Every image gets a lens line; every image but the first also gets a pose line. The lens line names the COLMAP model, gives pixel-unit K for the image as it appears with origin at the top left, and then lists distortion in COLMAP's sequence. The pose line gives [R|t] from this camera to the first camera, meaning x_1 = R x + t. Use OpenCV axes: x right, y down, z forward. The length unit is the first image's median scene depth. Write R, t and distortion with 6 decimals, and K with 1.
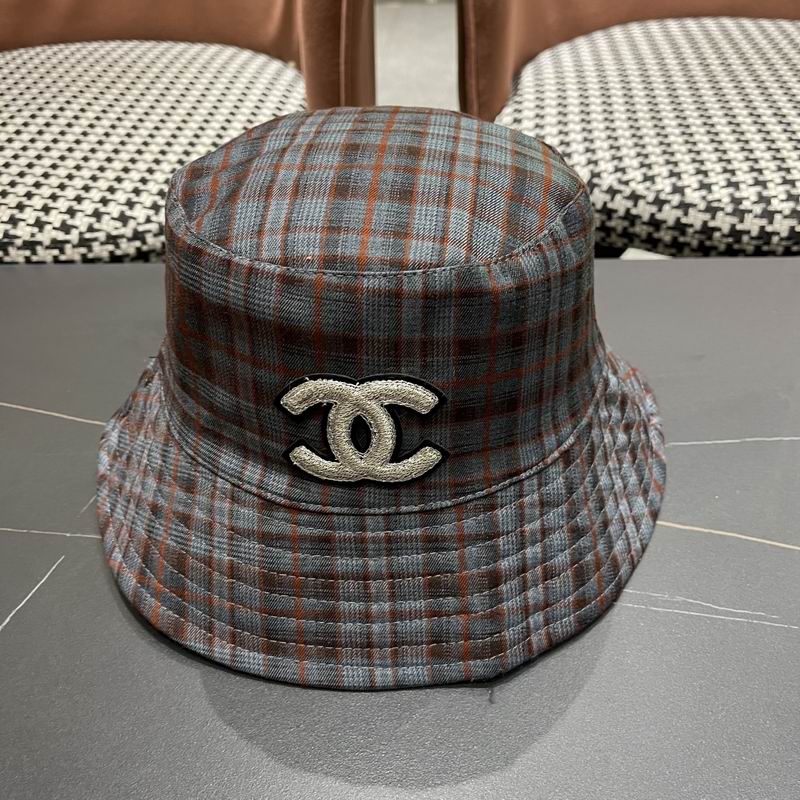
lens RADIAL K [[836.8, 0, 396.9], [0, 836.8, 414.8], [0, 0, 1]] dist [0.016891, 0.000000]
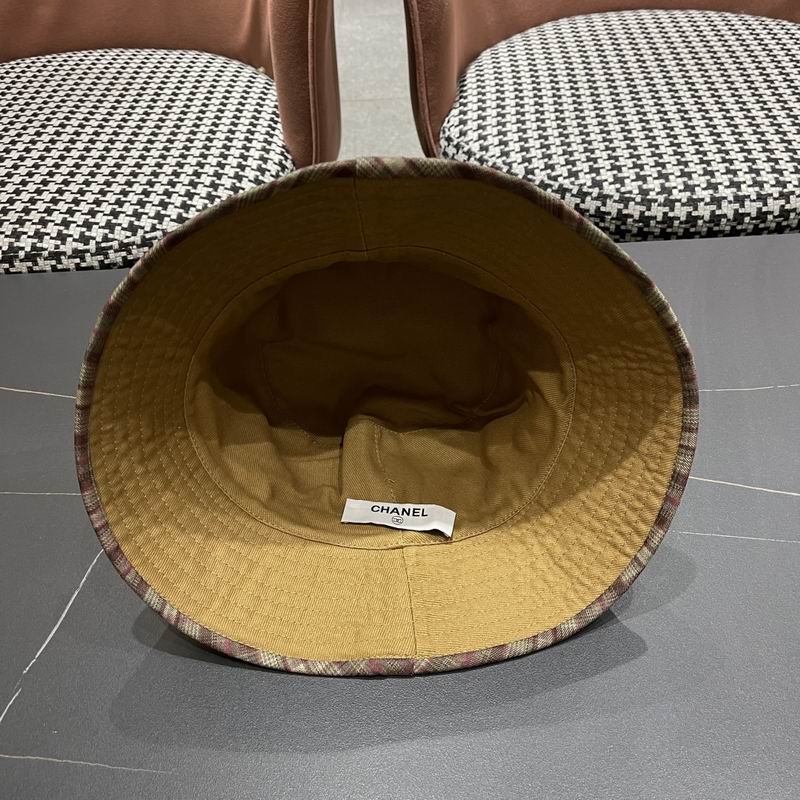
lens RADIAL K [[836.8, 0, 403.0], [0, 836.8, 405.9], [0, 0, 1]] dist [0.016891, 0.000000]
pose [[0.997837, -0.053316, 0.038462, -0.005710], [0.051189, 0.997211, 0.054311, -0.030044], [-0.041251, -0.052225, 0.997783, -0.205334]]
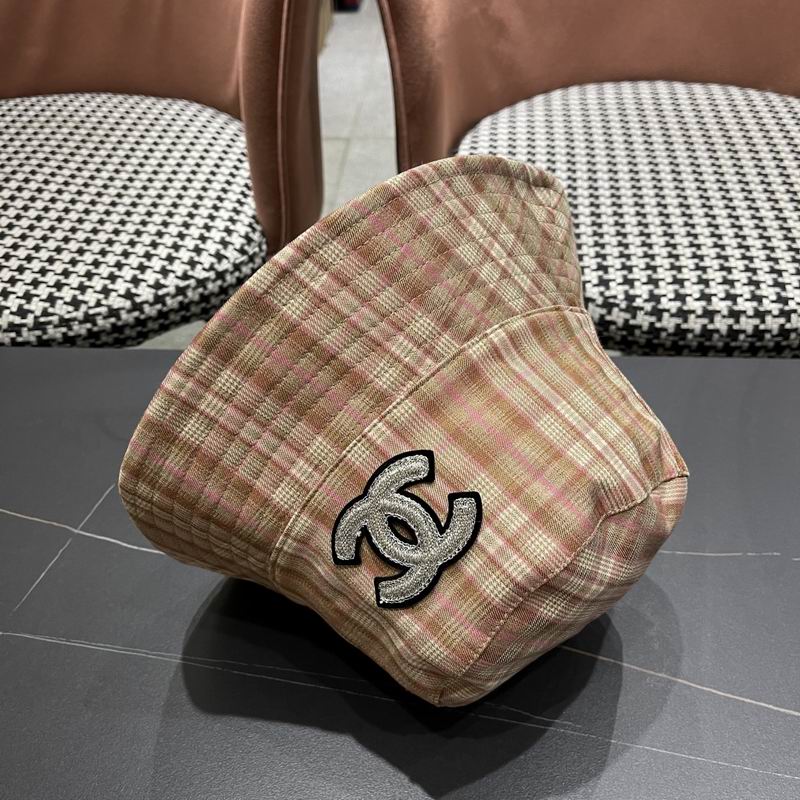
lens RADIAL K [[836.8, 0, 403.3], [0, 836.8, 410.9], [0, 0, 1]] dist [0.016891, 0.000000]
pose [[0.999889, 0.014642, -0.002906, 0.110157], [-0.014507, 0.999010, 0.042059, -0.146177], [0.003519, -0.042012, 0.999111, -0.104235]]
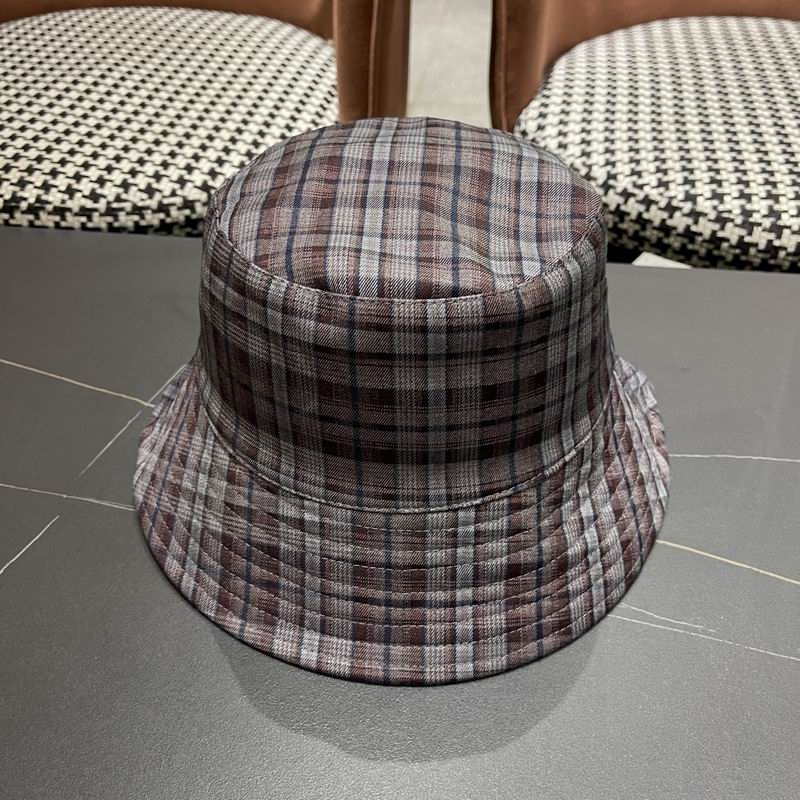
lens RADIAL K [[836.8, 0, 398.8], [0, 836.8, 402.3], [0, 0, 1]] dist [0.016891, 0.000000]
pose [[0.996245, 0.075409, -0.042531, 0.046484], [-0.074151, 0.996782, 0.030441, -0.026873], [0.044689, -0.027173, 0.998631, -0.033561]]
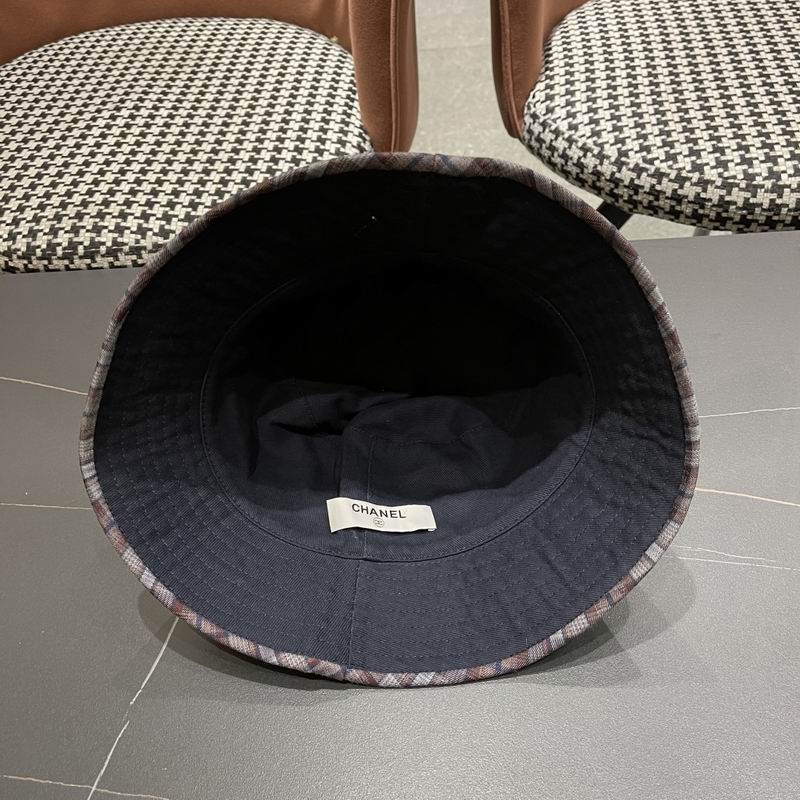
lens RADIAL K [[836.8, 0, 397.2], [0, 836.8, 402.8], [0, 0, 1]] dist [0.016891, 0.000000]
pose [[0.998390, -0.048491, -0.029420, -0.050232], [0.051628, 0.991742, 0.117398, -0.108641], [0.023484, -0.118728, 0.992649, -0.168054]]
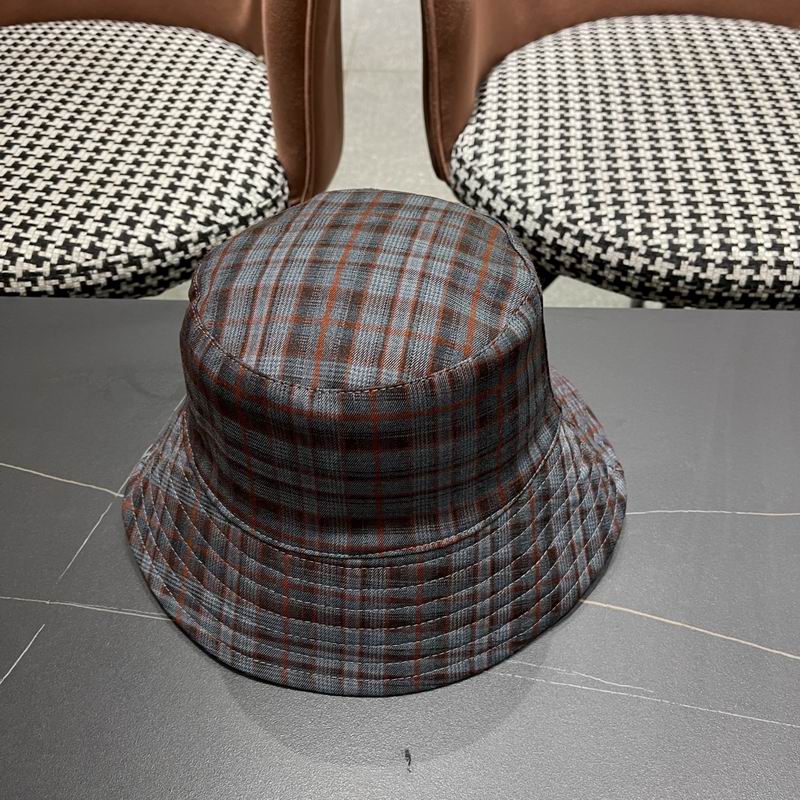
lens RADIAL K [[836.8, 0, 414.8], [0, 836.8, 411.9], [0, 0, 1]] dist [0.016891, 0.000000]
pose [[0.999275, 0.011398, 0.036337, 0.037177], [-0.015504, 0.993270, 0.114779, -0.161538], [-0.034784, -0.115259, 0.992726, -0.071323]]
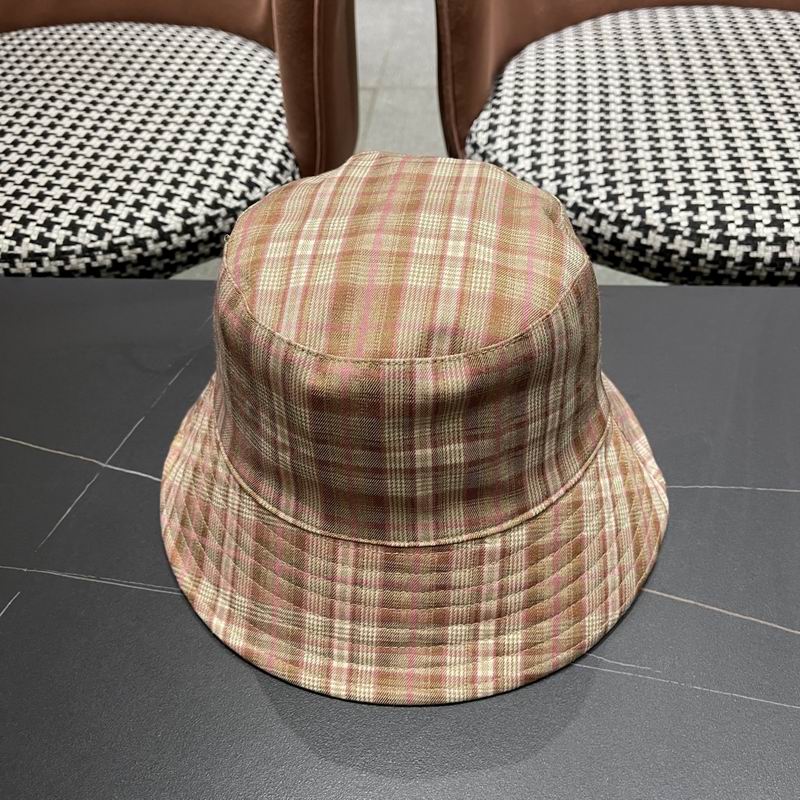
lens RADIAL K [[836.8, 0, 411.1], [0, 836.8, 409.2], [0, 0, 1]] dist [0.016891, 0.000000]
pose [[0.999730, 0.017398, -0.015373, 0.077996], [-0.016207, 0.997092, 0.074459, -0.099729], [0.016623, -0.074189, 0.997106, -0.039355]]
